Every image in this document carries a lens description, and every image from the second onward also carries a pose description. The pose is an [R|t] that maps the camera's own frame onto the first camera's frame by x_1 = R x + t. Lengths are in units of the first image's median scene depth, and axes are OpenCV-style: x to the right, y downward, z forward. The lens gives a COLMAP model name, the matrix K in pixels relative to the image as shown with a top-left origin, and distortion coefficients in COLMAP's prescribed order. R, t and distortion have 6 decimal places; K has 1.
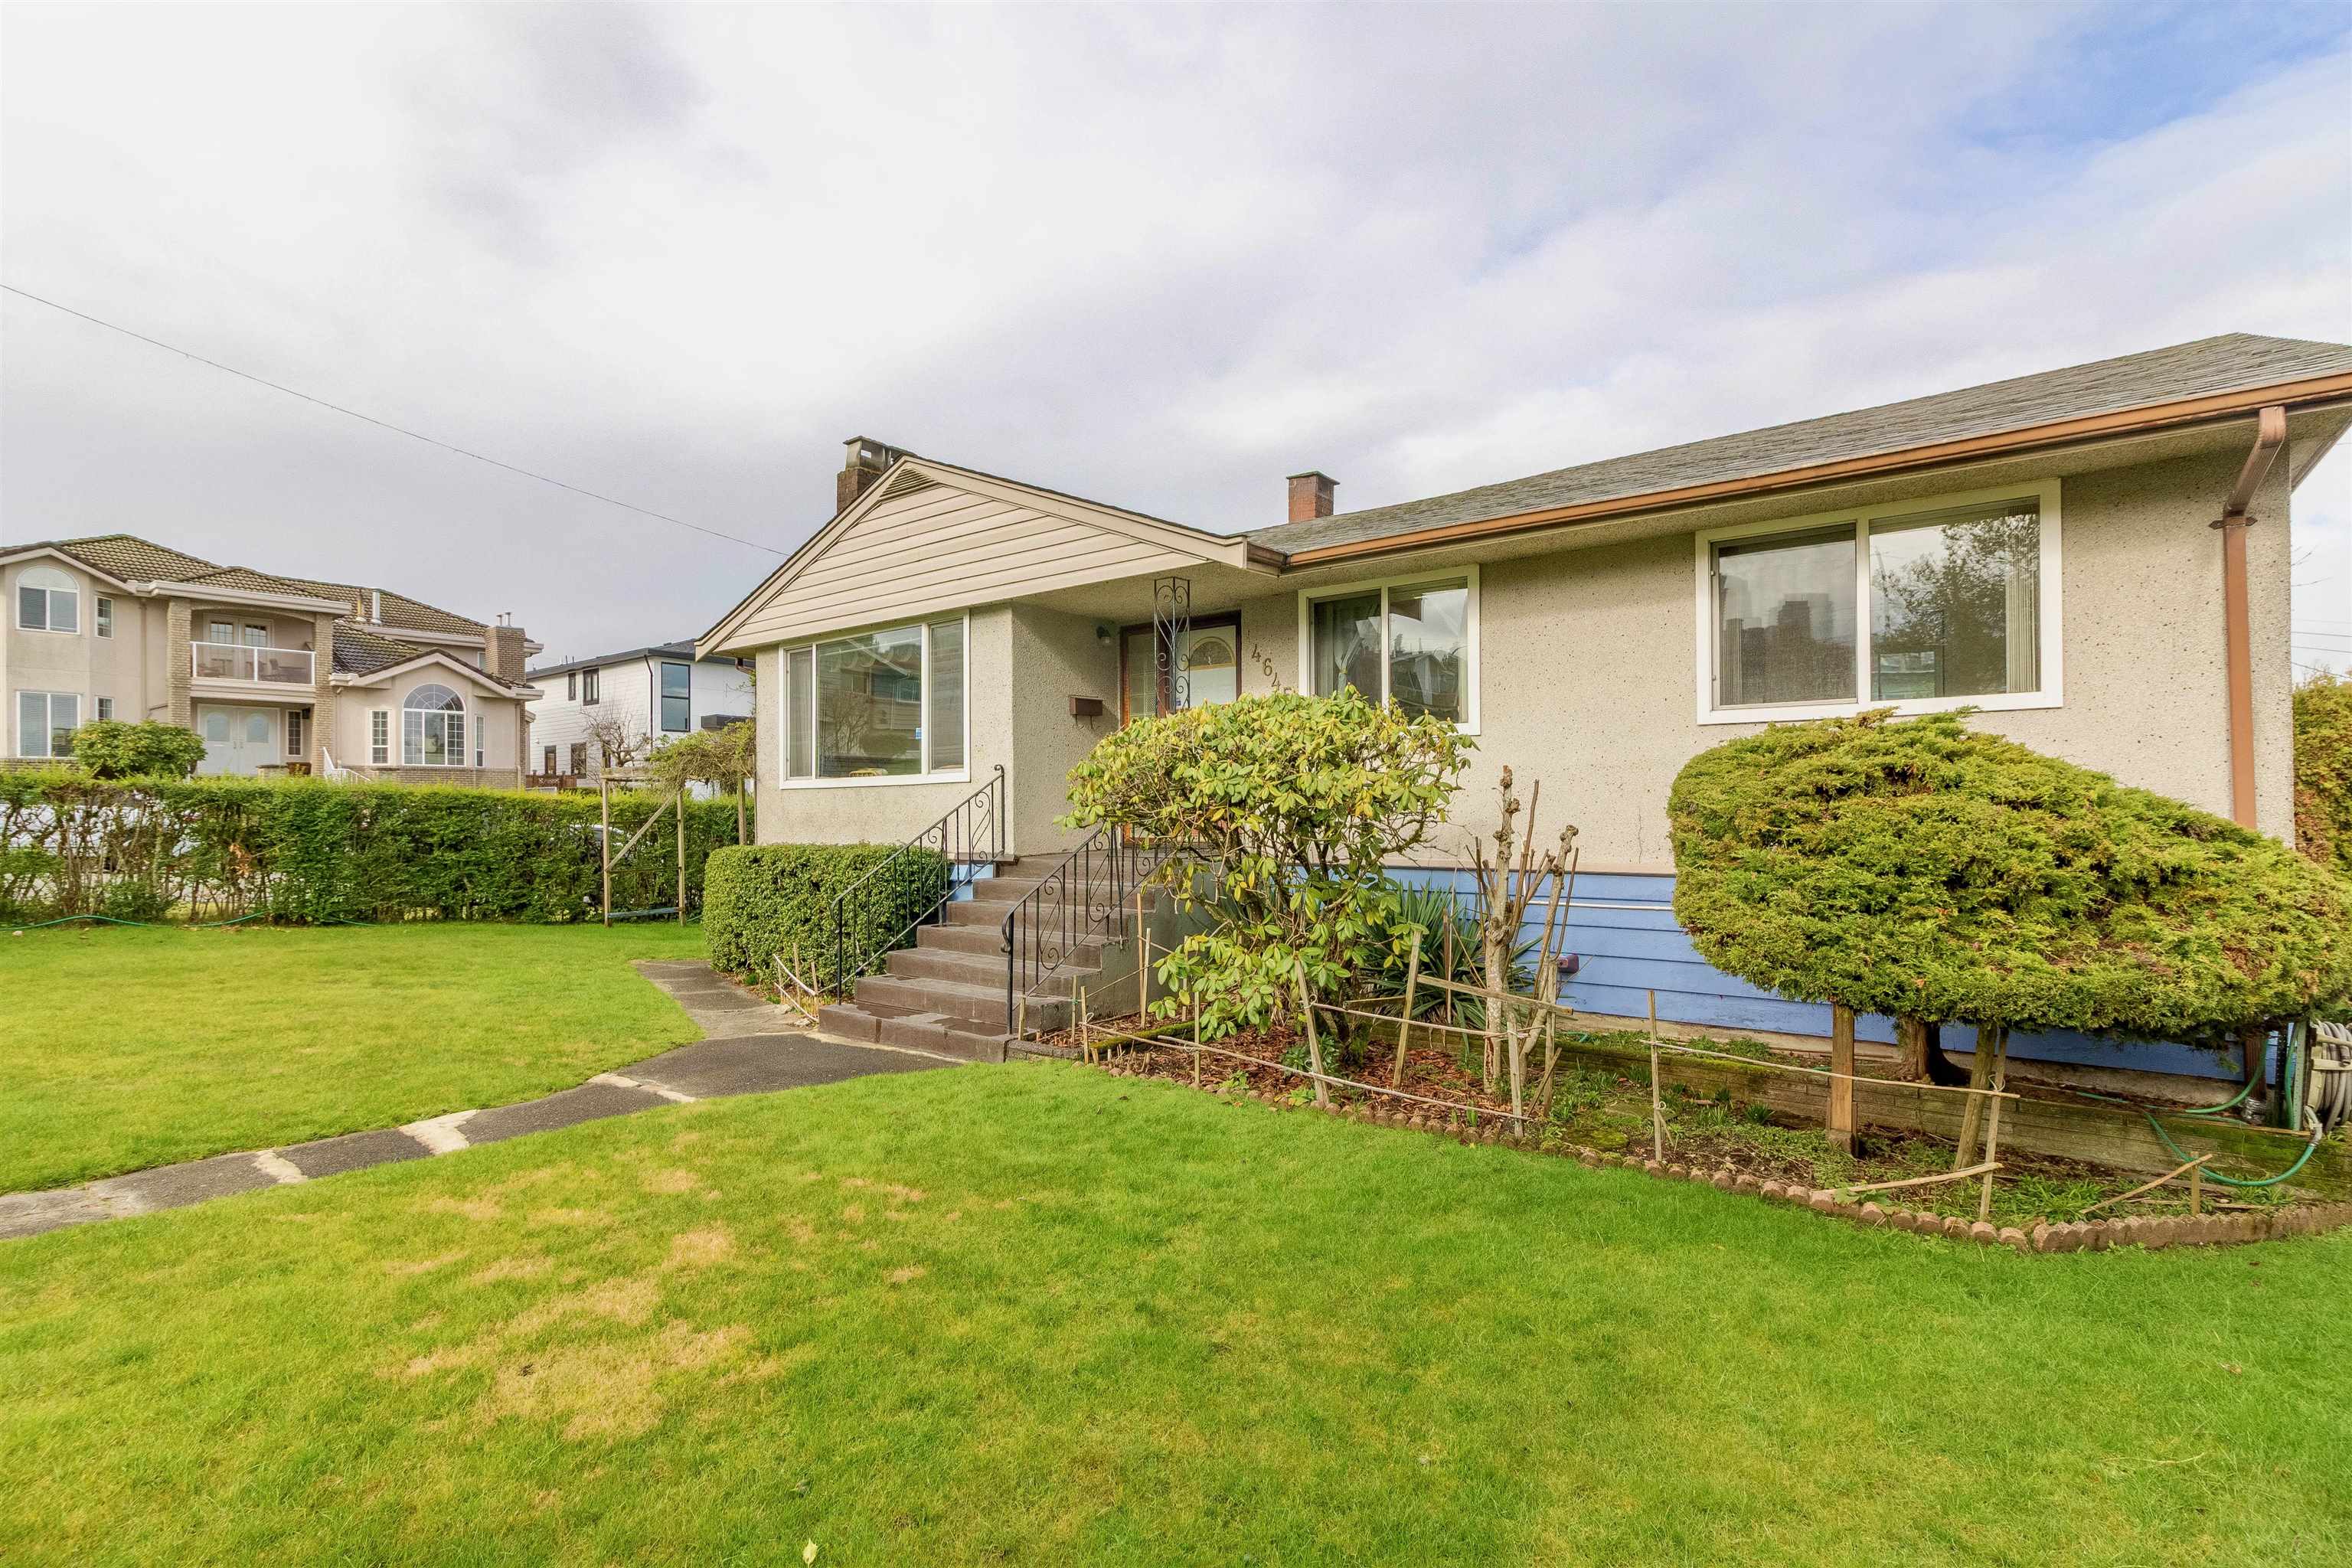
lens RADIAL K [[1115.1, 0, 1176.9], [0, 1115.1, 772.0], [0, 0, 1]] dist [0.000638, 0.001309]
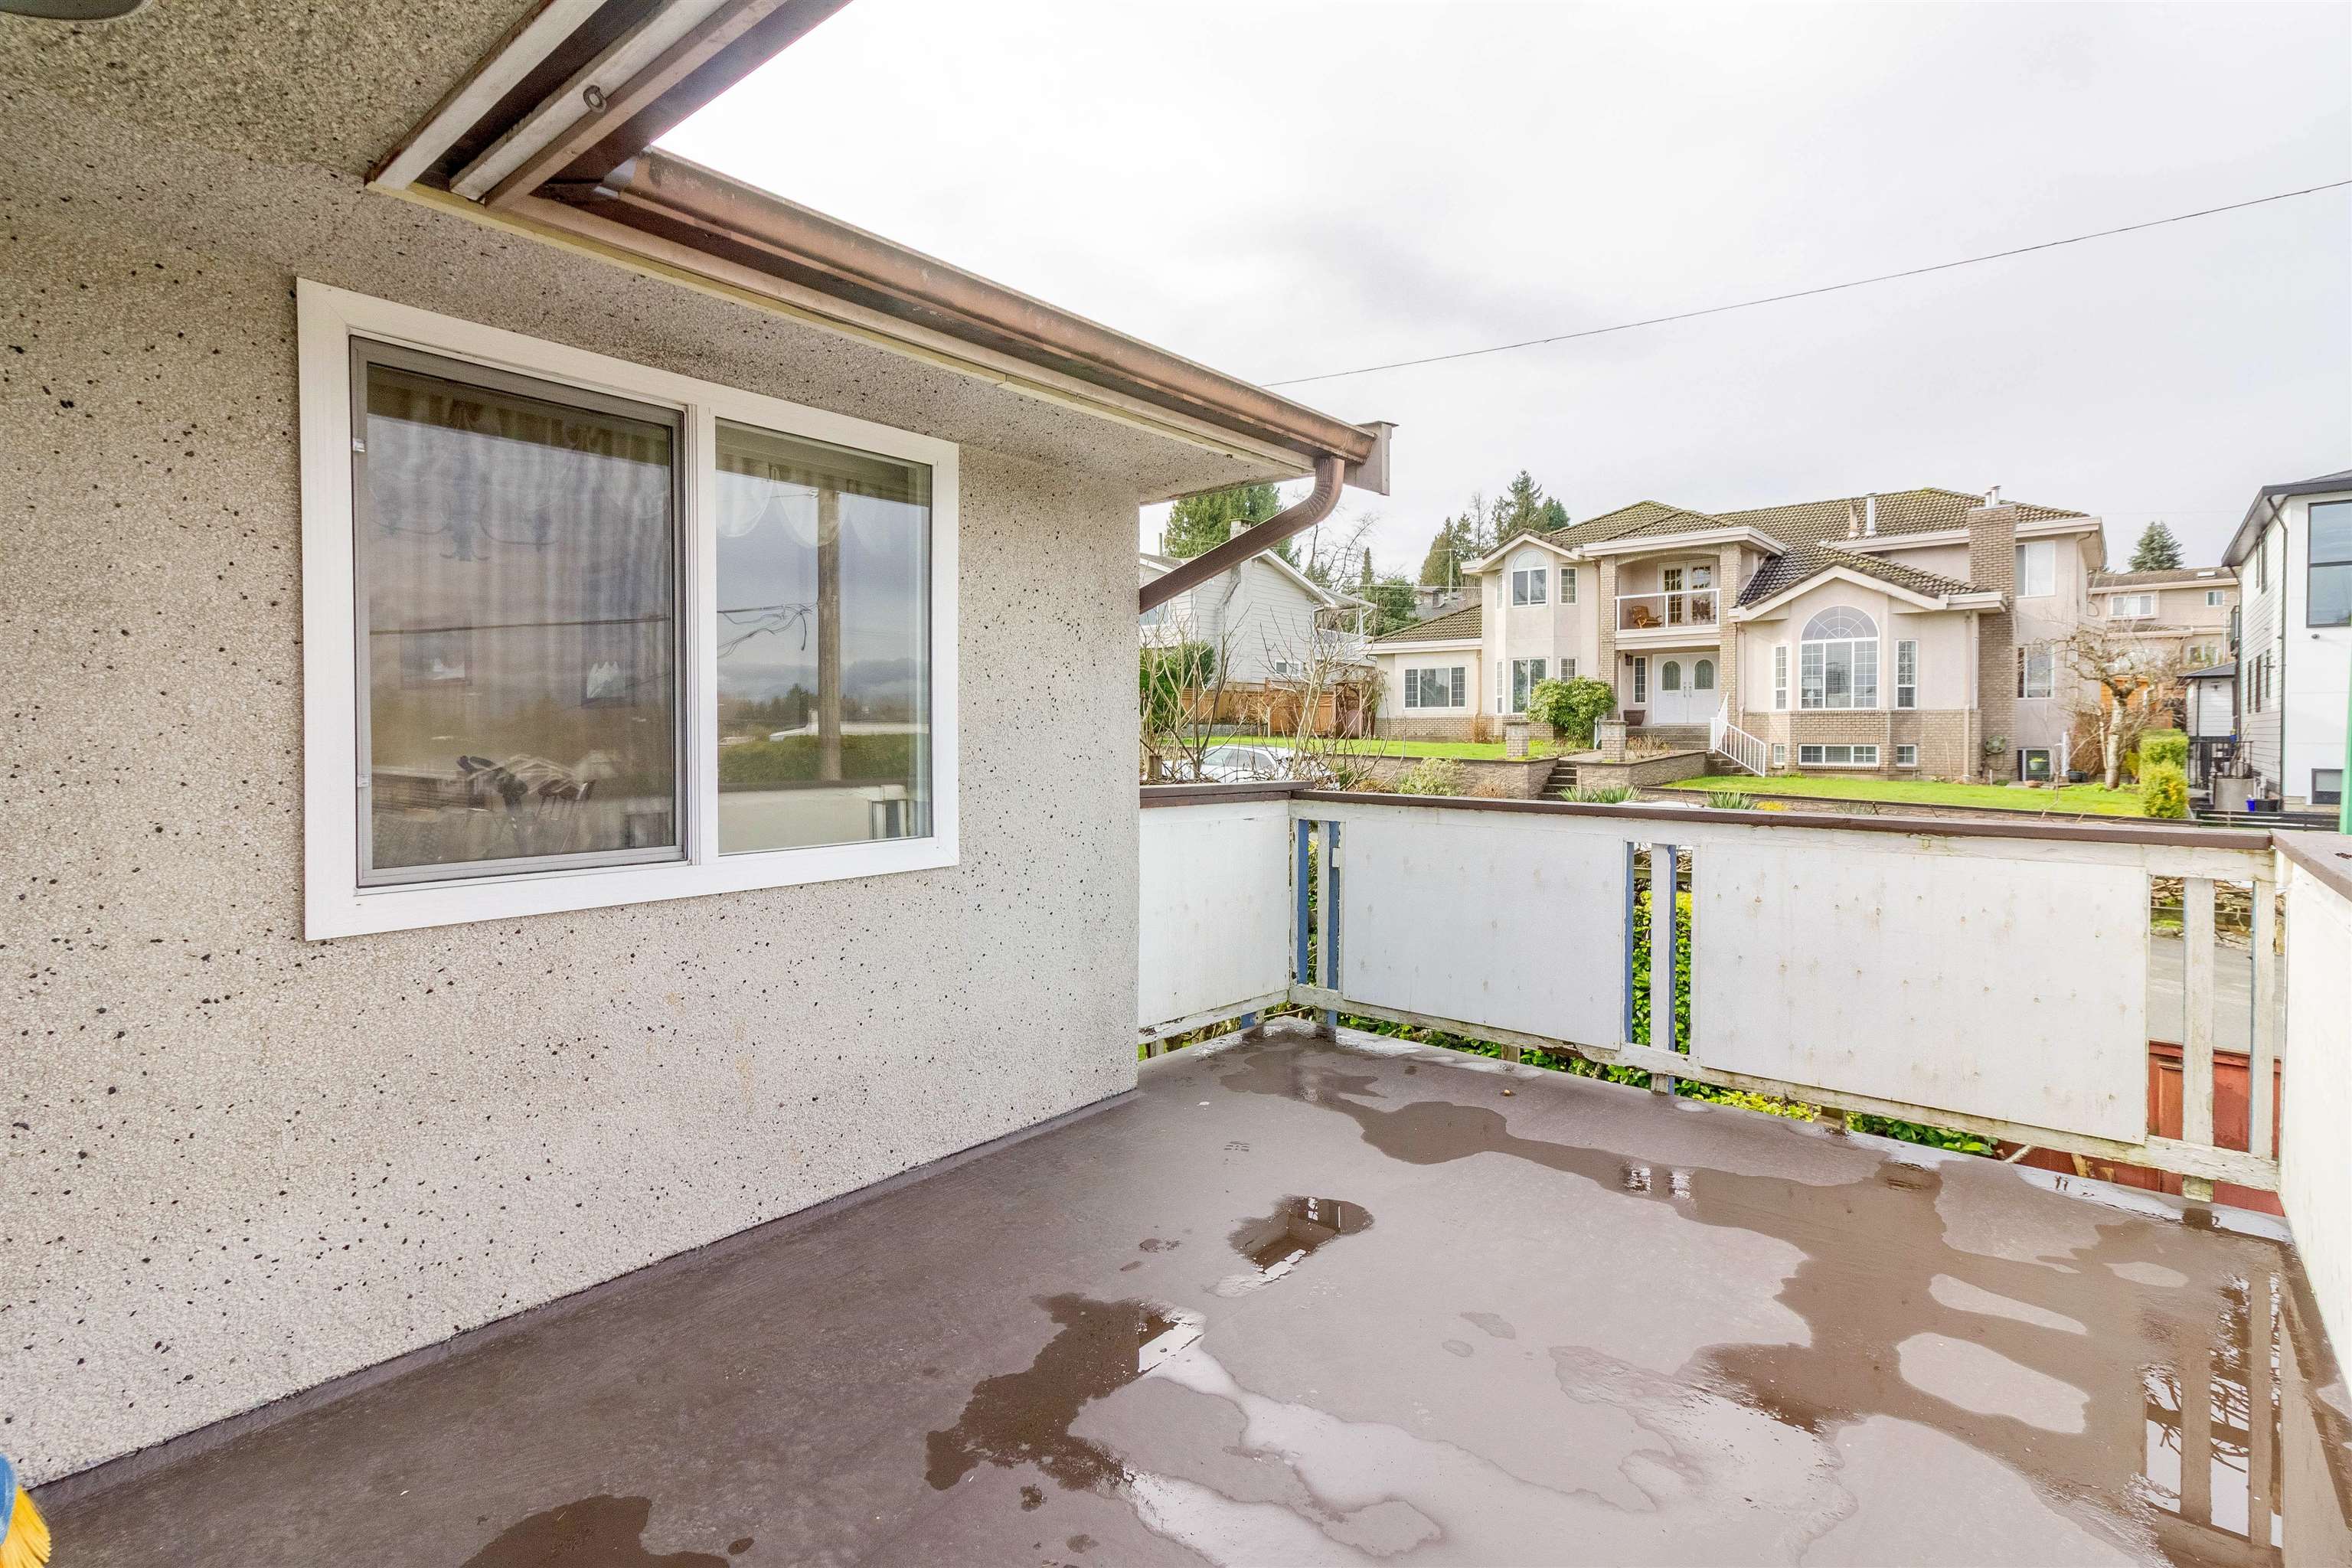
lens RADIAL K [[1115.1, 0, 1177.8], [0, 1115.1, 769.0], [0, 0, 1]] dist [0.000638, 0.001309]
pose [[-0.044513, 0.031831, -0.998502, 0.400936], [0.029465, 0.999099, 0.030536, -0.003751], [0.998574, -0.028062, -0.045411, 1.561247]]
